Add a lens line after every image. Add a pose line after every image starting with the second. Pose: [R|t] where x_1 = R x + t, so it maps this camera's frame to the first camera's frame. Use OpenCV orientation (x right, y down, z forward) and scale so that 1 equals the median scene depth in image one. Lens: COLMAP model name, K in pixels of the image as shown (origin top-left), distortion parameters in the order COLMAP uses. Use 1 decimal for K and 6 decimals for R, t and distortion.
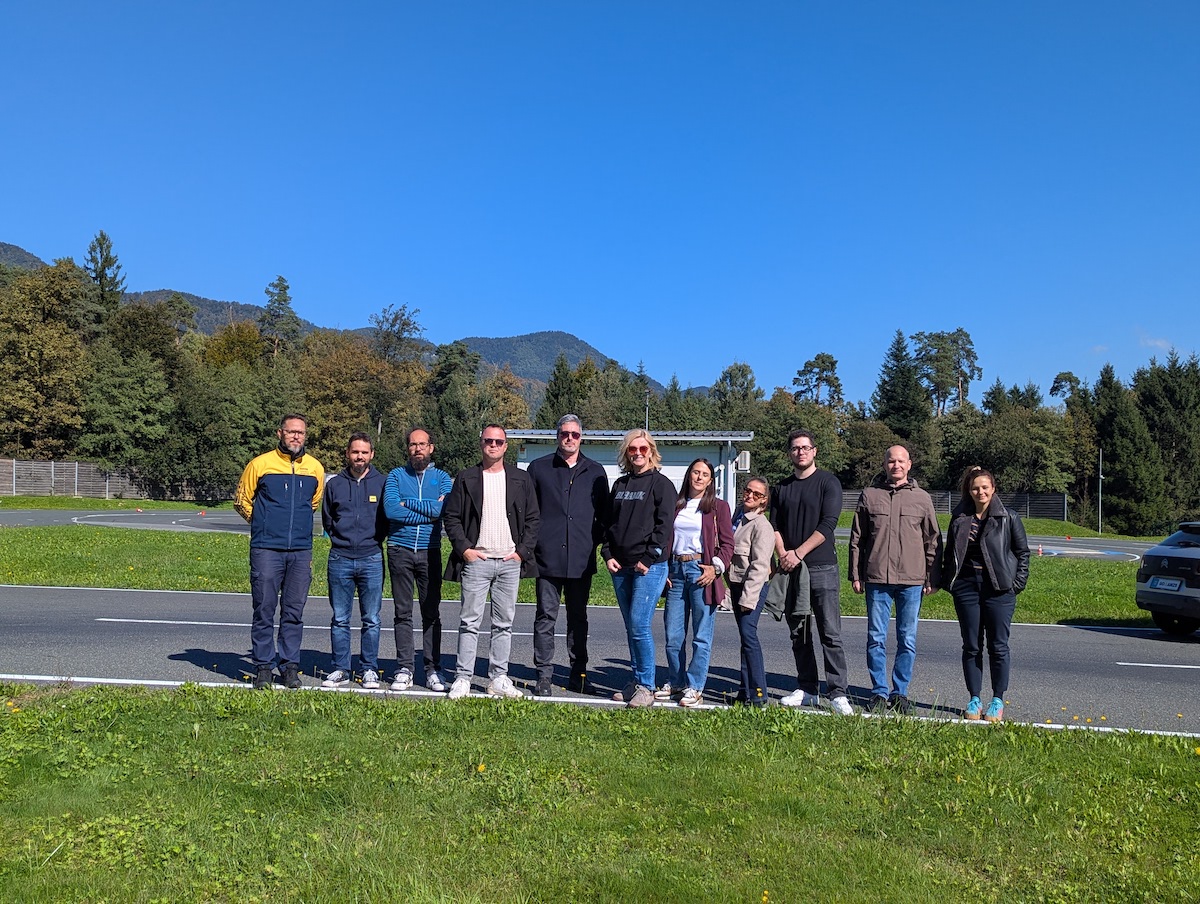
lens RADIAL K [[1399.7, 0, 573.2], [0, 1399.7, 466.9], [0, 0, 1]] dist [0.050710, -0.050408]
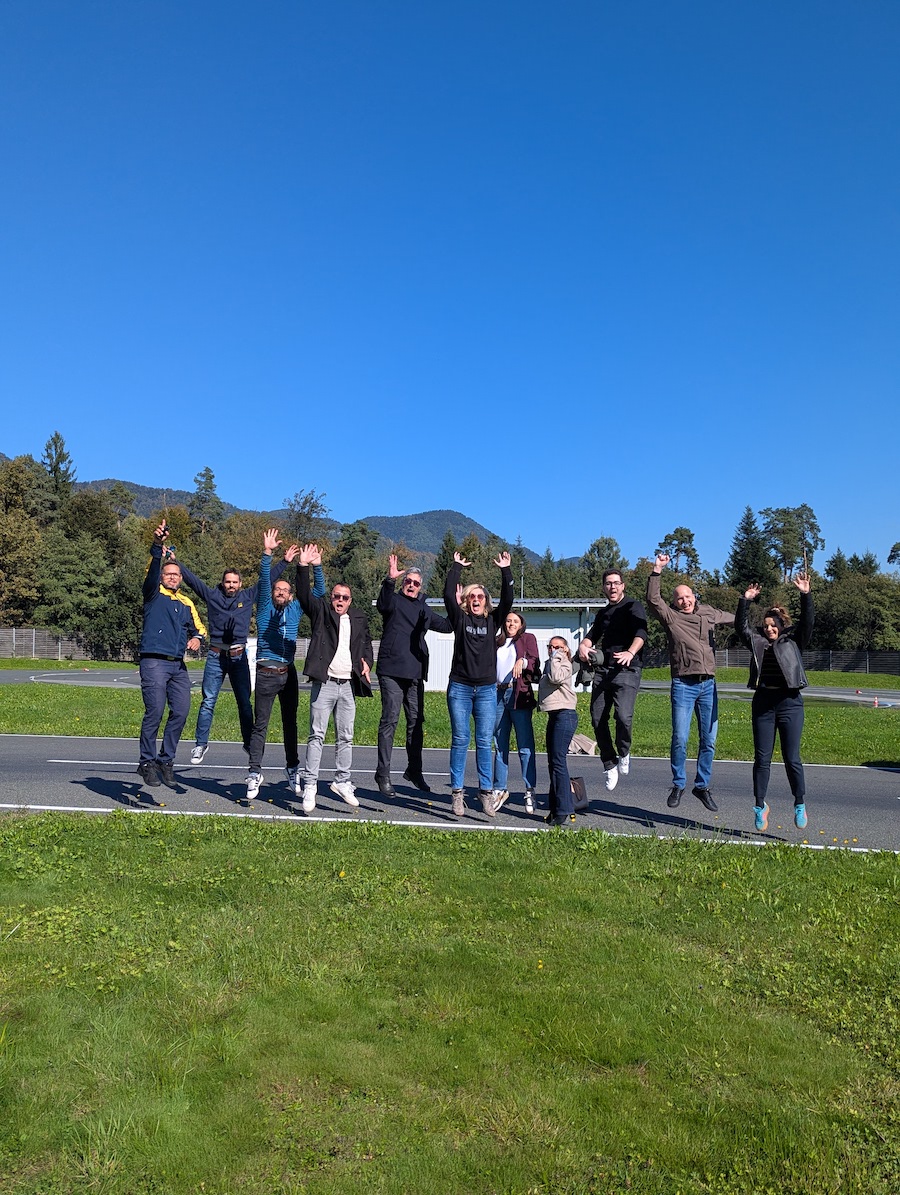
lens RADIAL K [[1282.5, 0, 402.9], [0, 1282.5, 571.7], [0, 0, 1]] dist [0.055767, -0.027924]
pose [[0.998113, -0.009343, -0.060692, 0.036546], [0.006740, 0.999055, -0.042942, -0.005337], [0.061036, 0.042452, 0.997232, -0.100050]]
